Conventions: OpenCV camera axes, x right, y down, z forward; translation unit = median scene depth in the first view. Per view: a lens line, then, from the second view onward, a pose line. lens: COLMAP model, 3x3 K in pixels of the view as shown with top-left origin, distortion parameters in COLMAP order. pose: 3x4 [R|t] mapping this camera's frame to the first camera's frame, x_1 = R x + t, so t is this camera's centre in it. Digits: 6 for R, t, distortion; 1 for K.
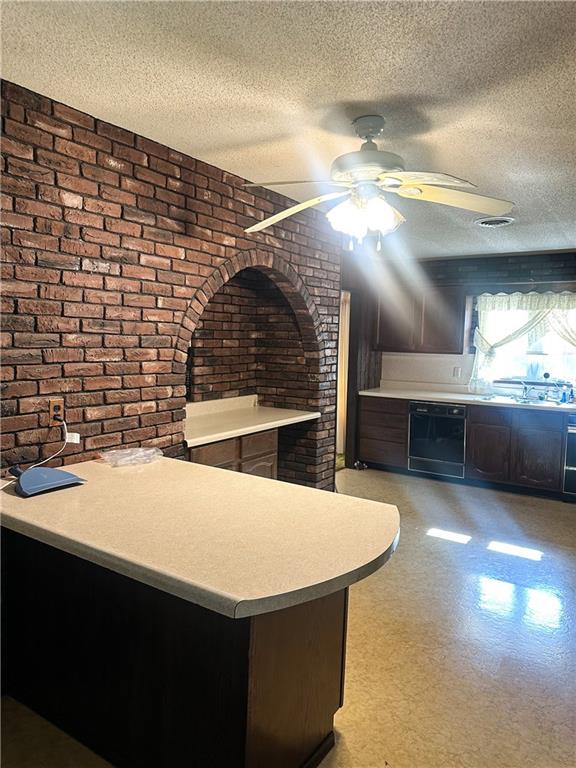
lens RADIAL K [[541.5, 0, 289.4], [0, 541.5, 383.6], [0, 0, 1]] dist [0.015011, 0.002075]
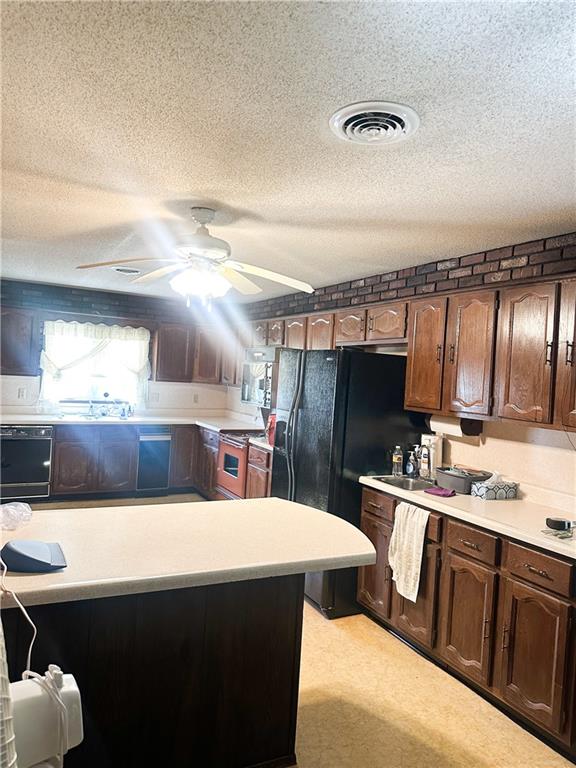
lens RADIAL K [[541.5, 0, 290.1], [0, 541.5, 383.4], [0, 0, 1]] dist [0.015011, 0.002075]
pose [[0.495063, -0.011250, 0.868784, -0.349474], [0.030215, 0.999534, -0.004275, -0.022578], [-0.868331, 0.028367, 0.495173, 0.073306]]
